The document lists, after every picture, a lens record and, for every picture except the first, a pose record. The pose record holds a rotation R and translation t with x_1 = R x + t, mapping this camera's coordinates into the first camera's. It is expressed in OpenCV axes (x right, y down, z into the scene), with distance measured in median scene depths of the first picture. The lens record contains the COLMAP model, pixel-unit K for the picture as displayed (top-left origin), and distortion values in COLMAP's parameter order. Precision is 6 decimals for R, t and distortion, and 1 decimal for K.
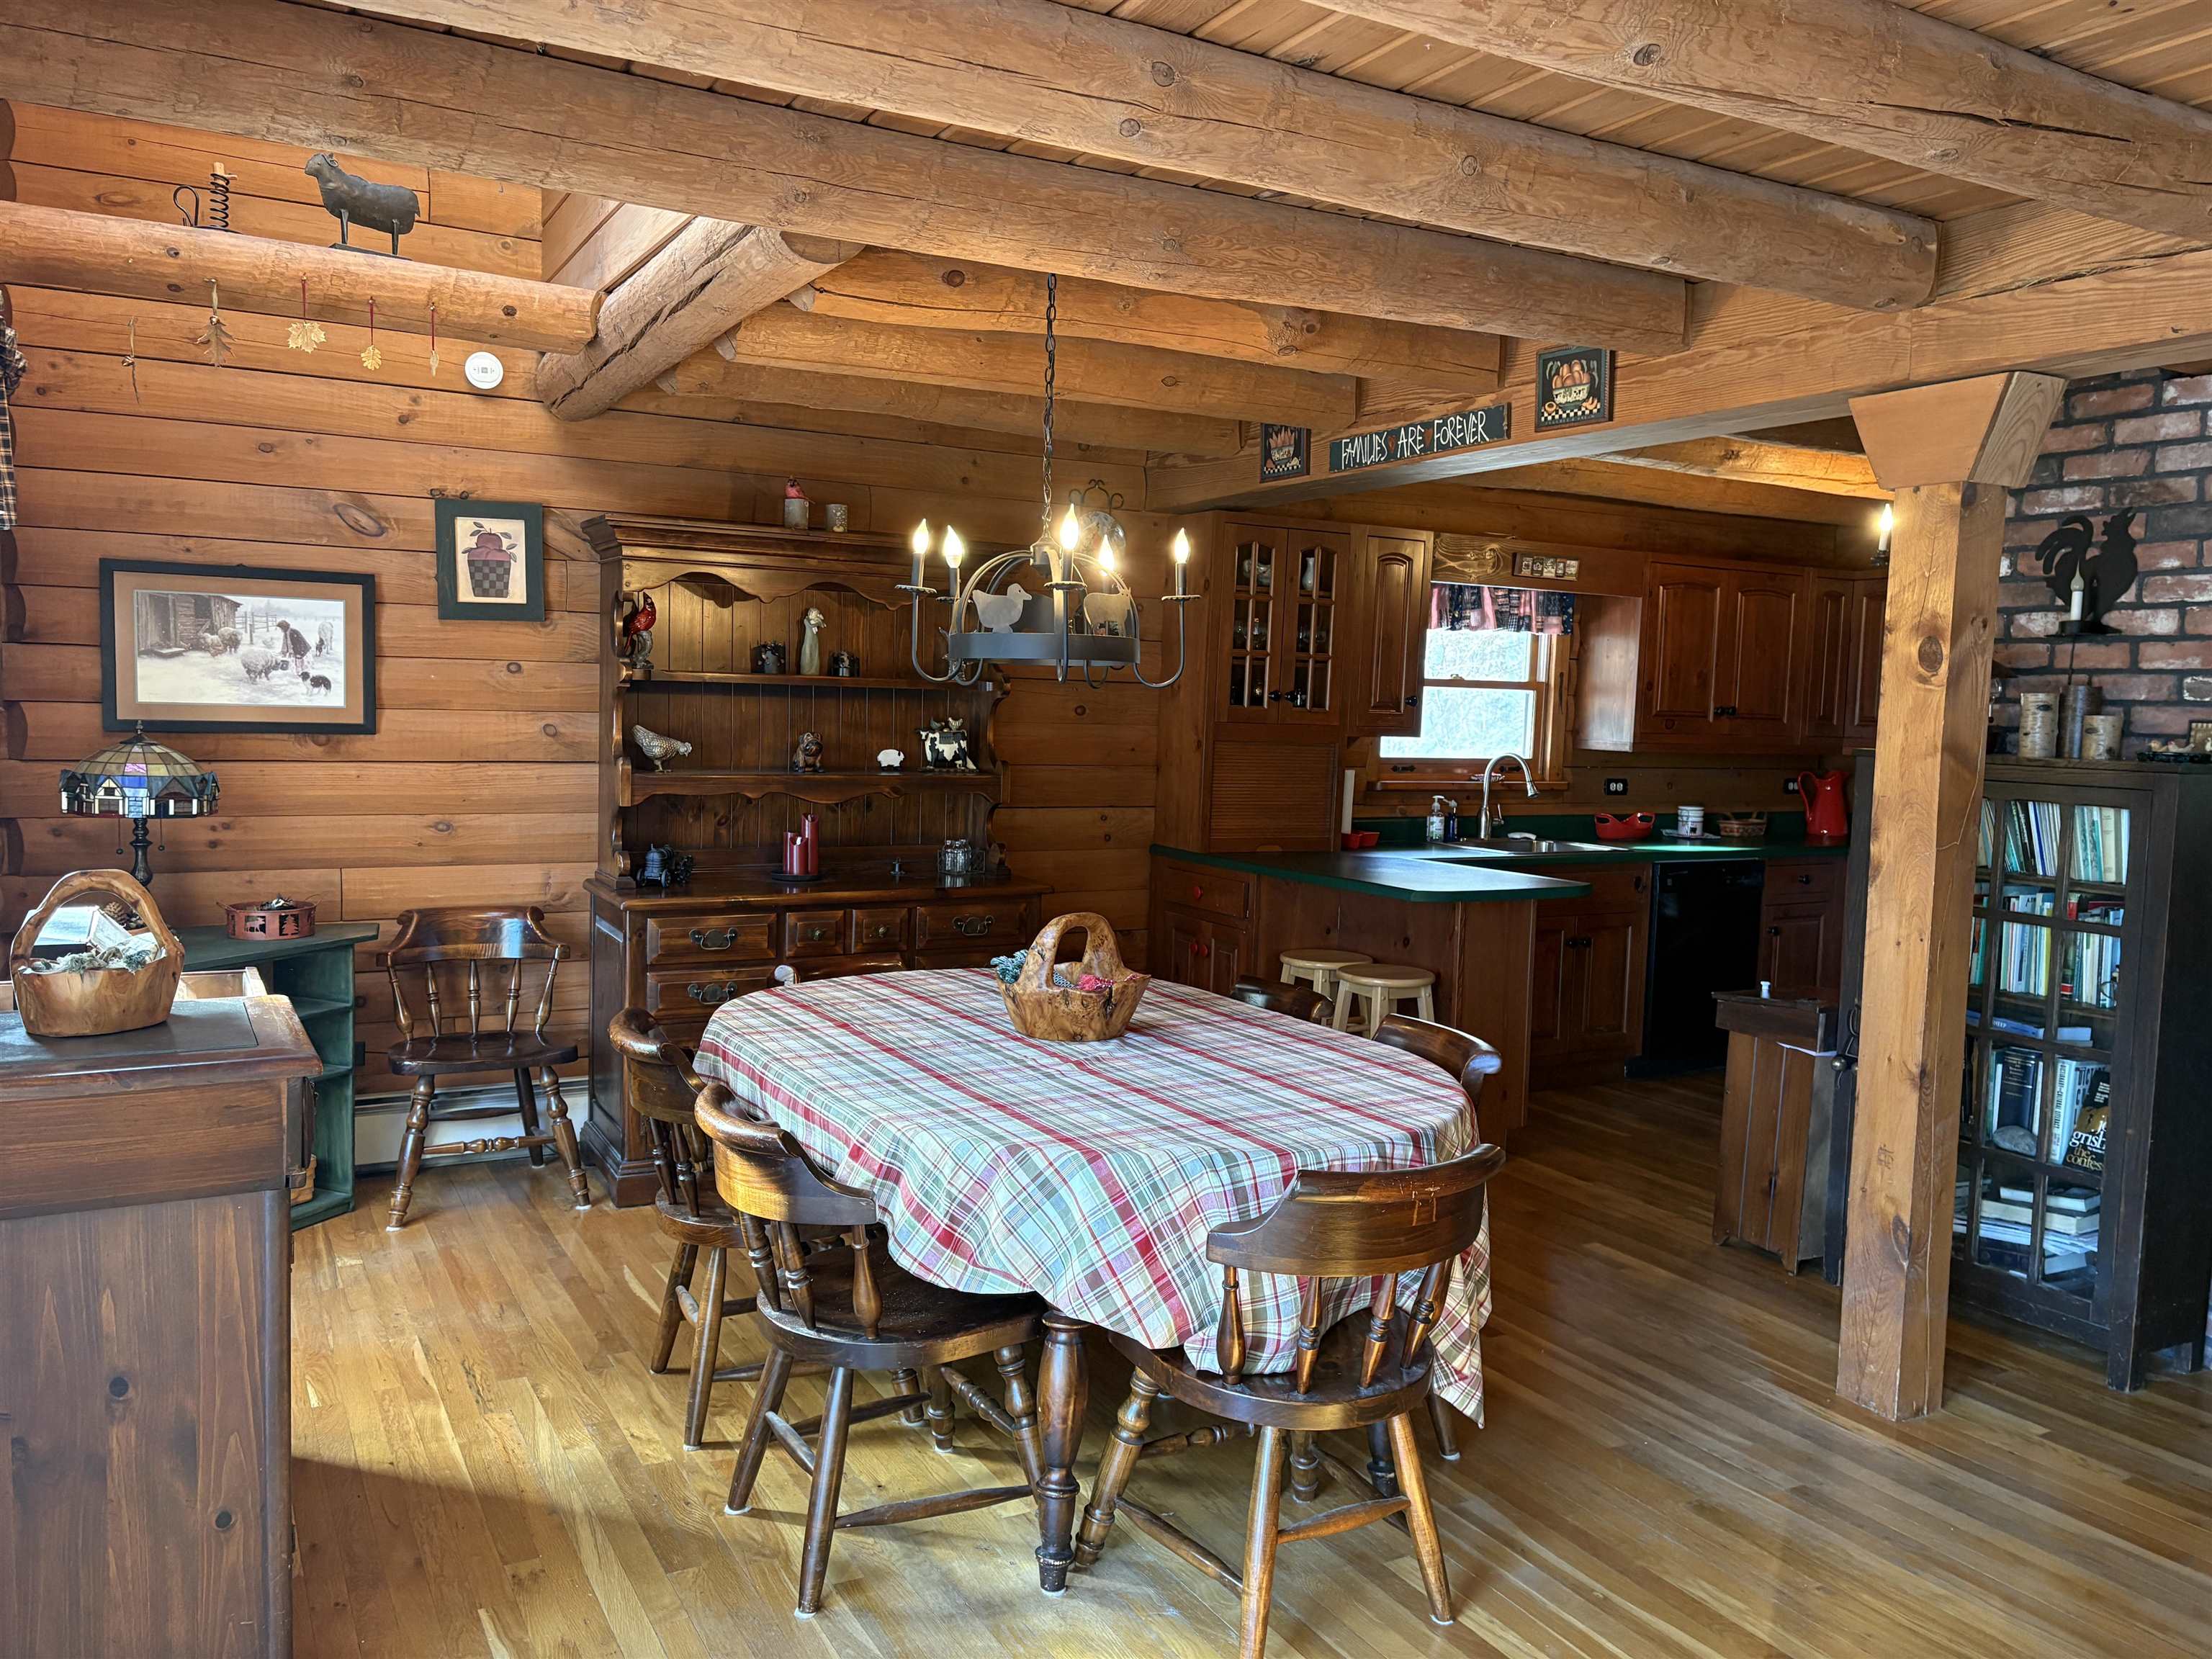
lens RADIAL K [[1677.2, 0, 1097.0], [0, 1677.2, 844.8], [0, 0, 1]] dist [0.059851, -0.060919]
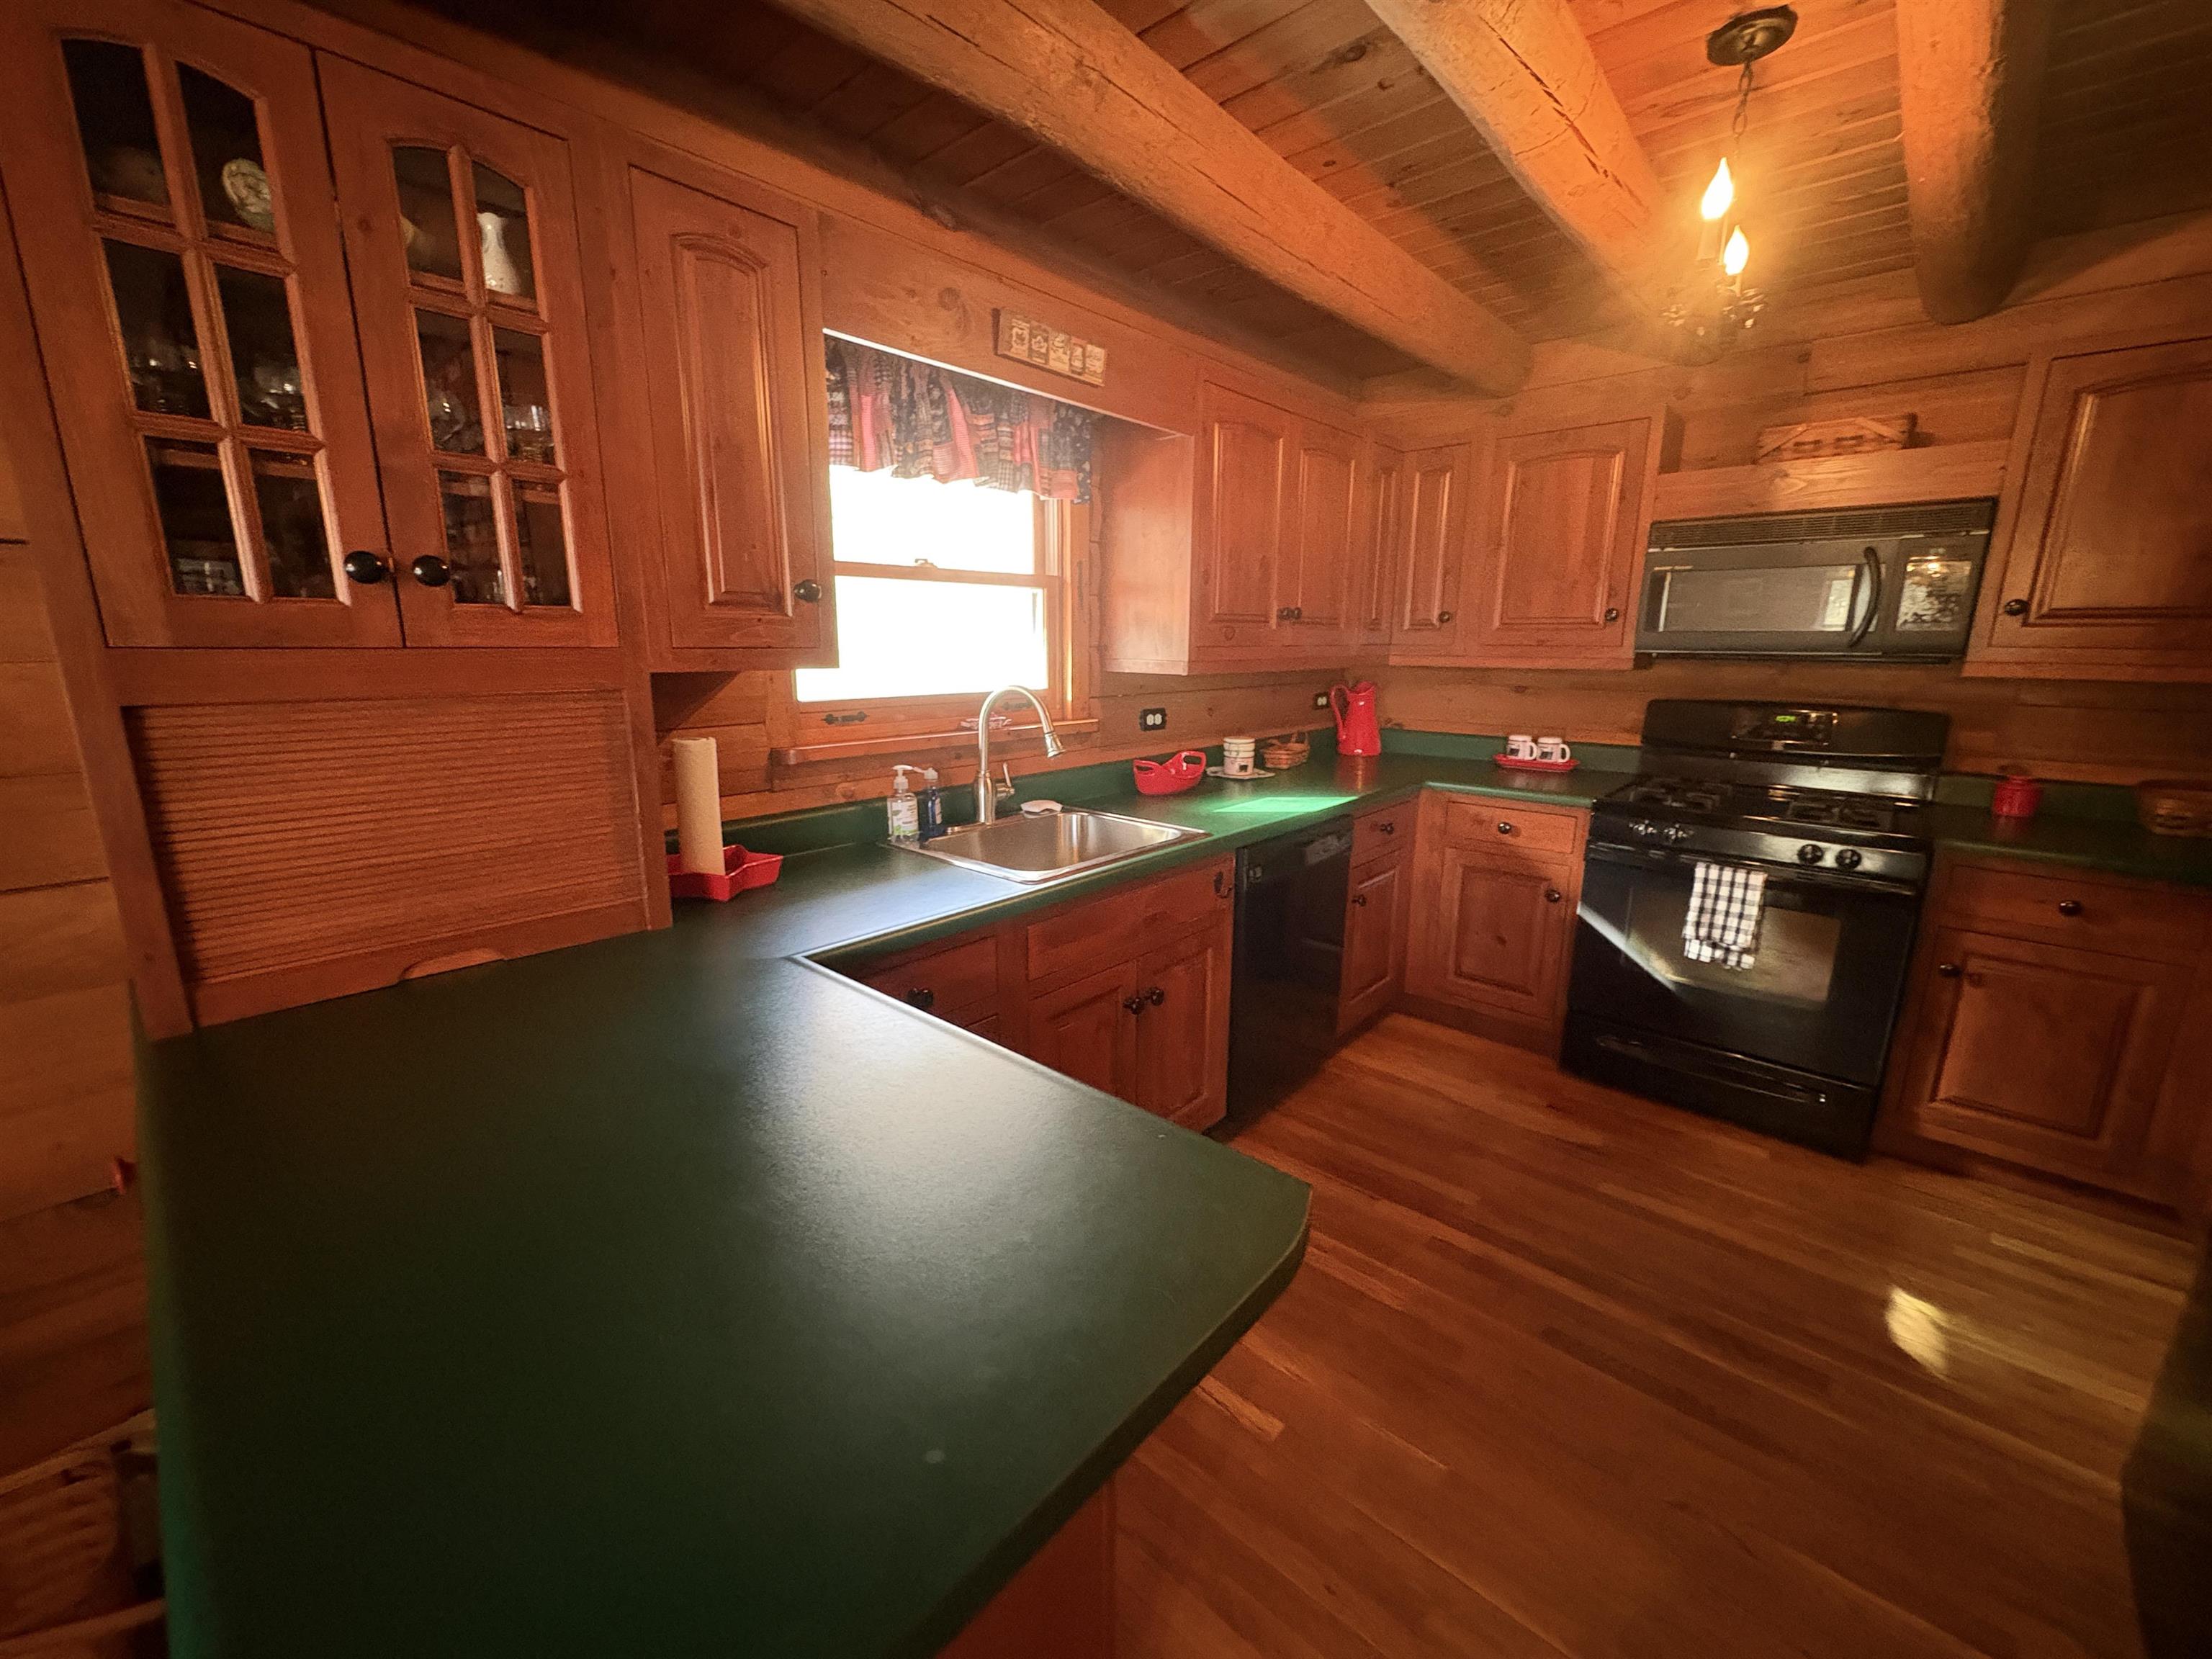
lens RADIAL K [[882.4, 0, 1111.1], [0, 882.4, 834.1], [0, 0, 1]] dist [0.000387, -0.000239]
pose [[0.940900, -0.099295, 0.323802, 0.206579], [0.053931, 0.987785, 0.146194, -0.056633], [-0.334363, -0.120091, 0.934762, 0.834332]]
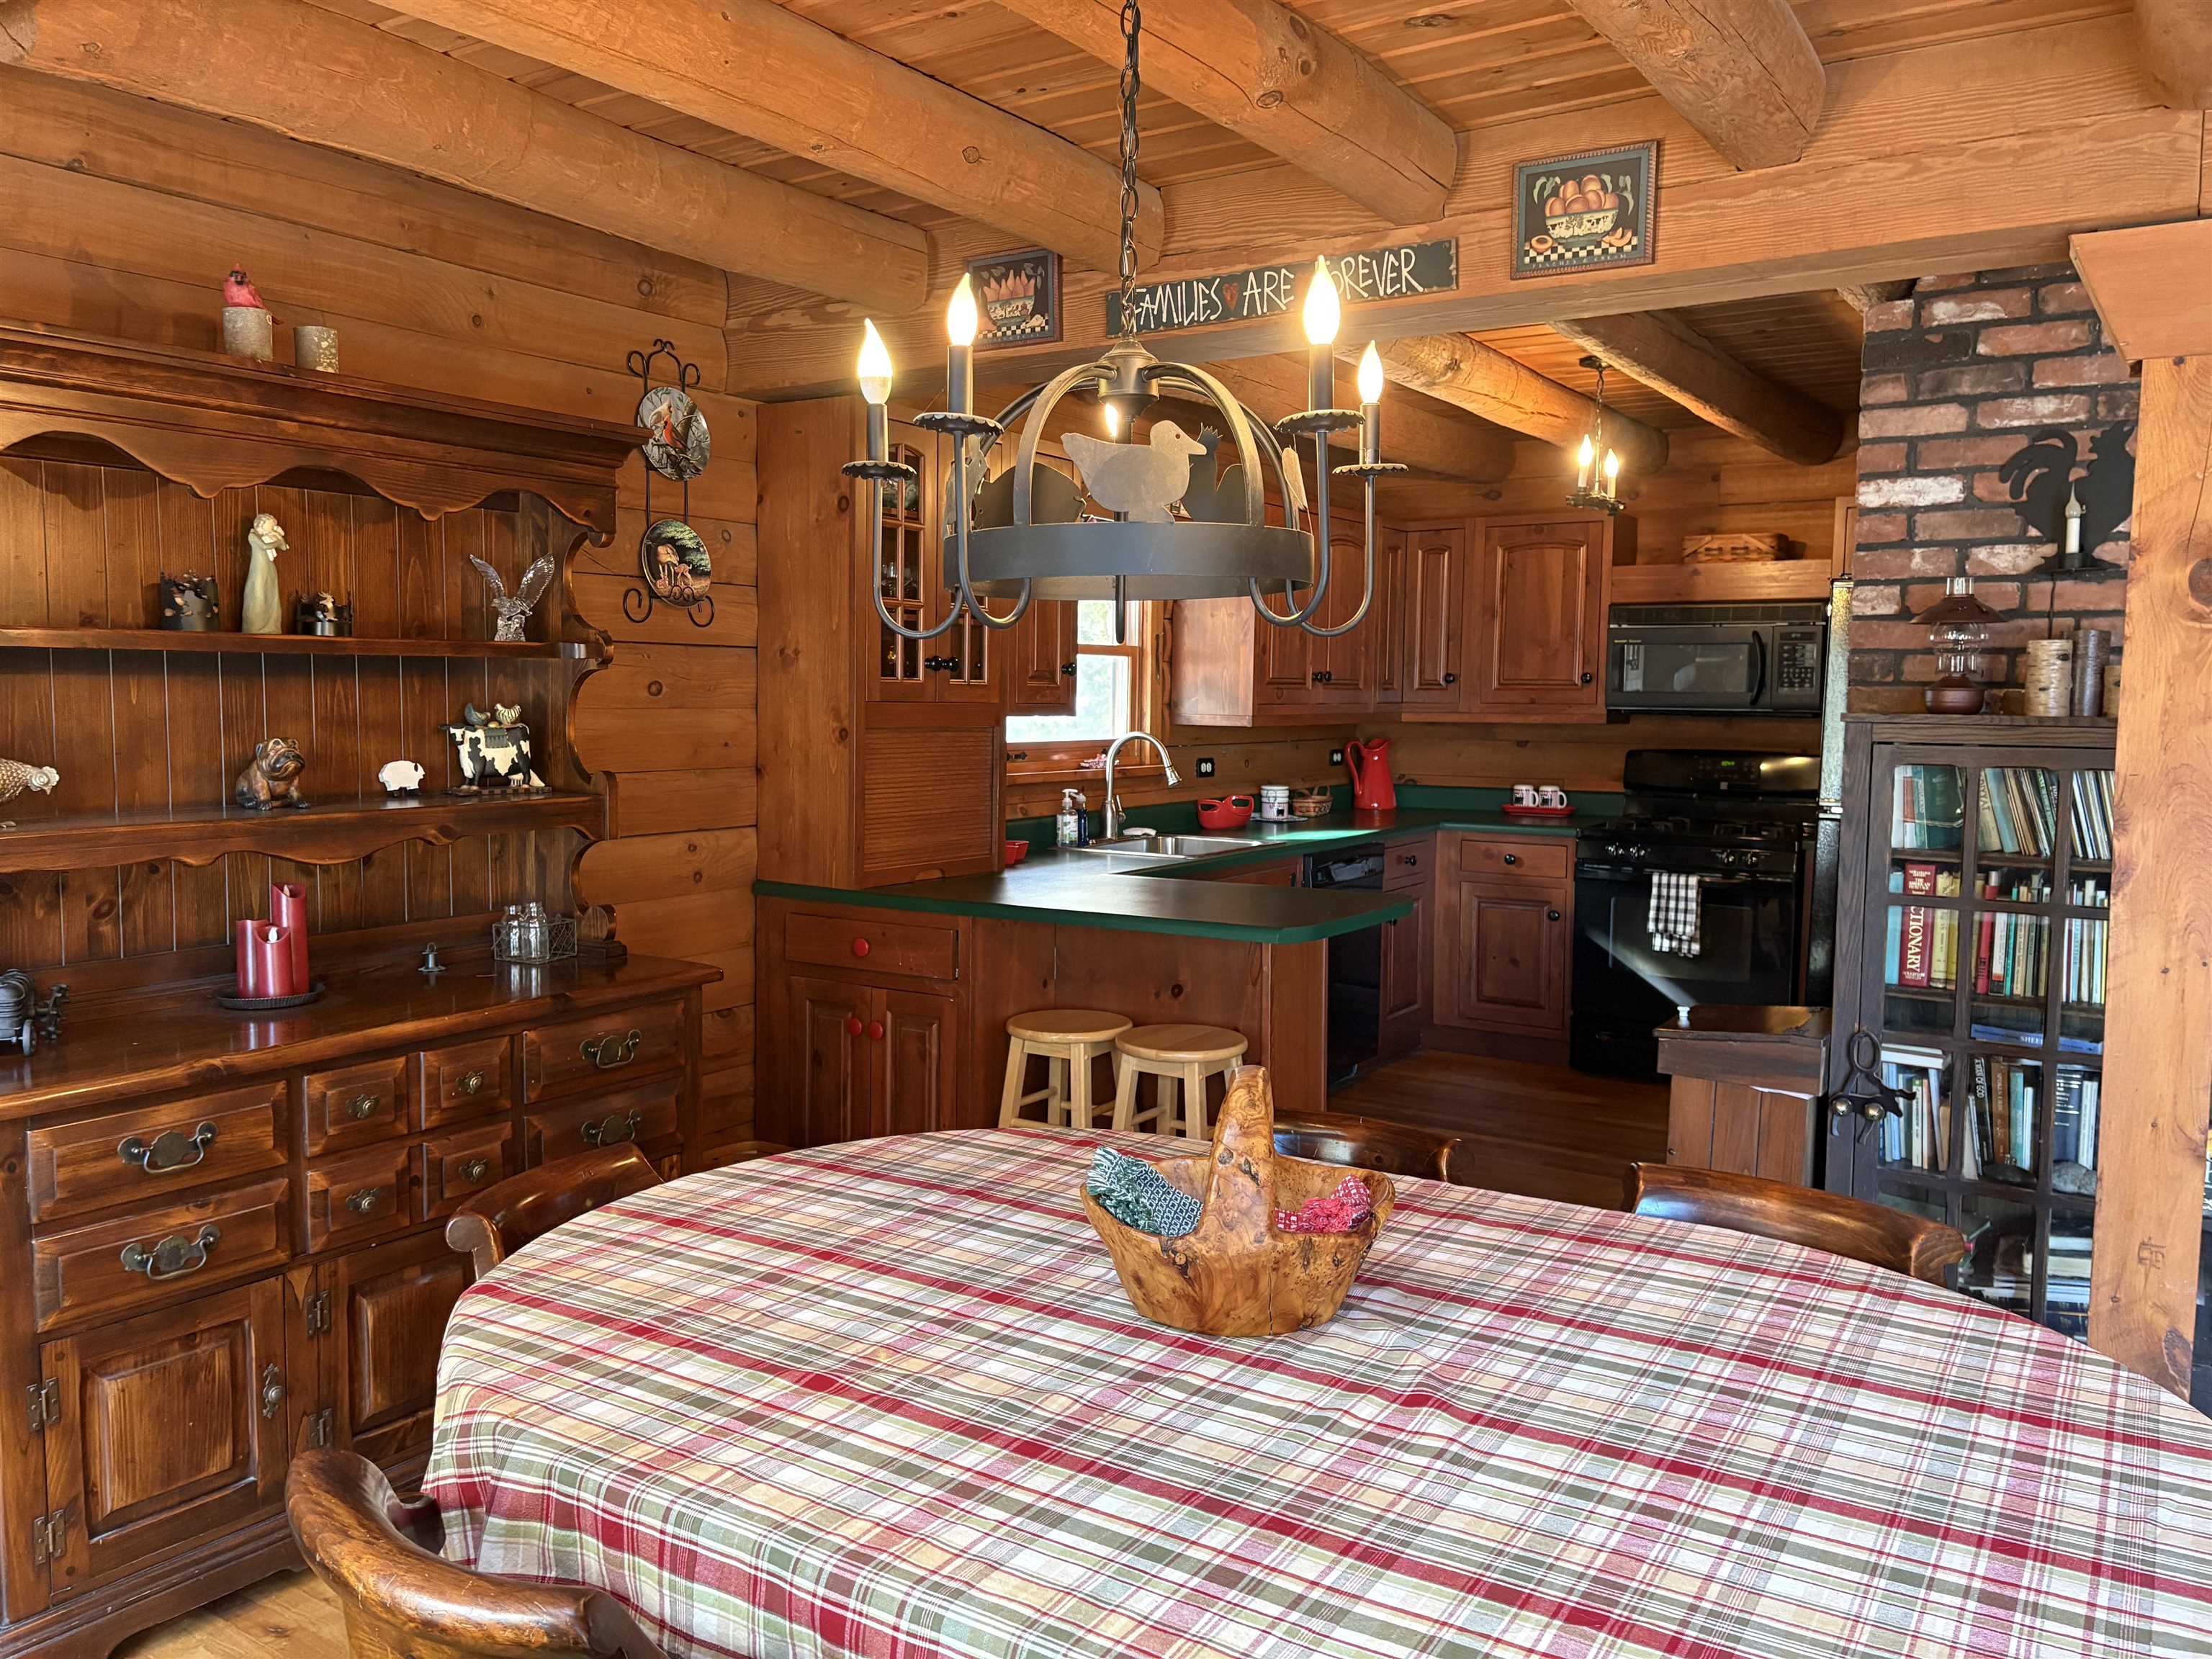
lens RADIAL K [[1677.2, 0, 1100.8], [0, 1677.2, 828.7], [0, 0, 1]] dist [0.059851, -0.060919]
pose [[0.880744, -0.061231, 0.469618, -0.188966], [0.059221, 0.998063, 0.019066, -0.030106], [-0.469876, 0.011019, 0.882664, 0.362245]]
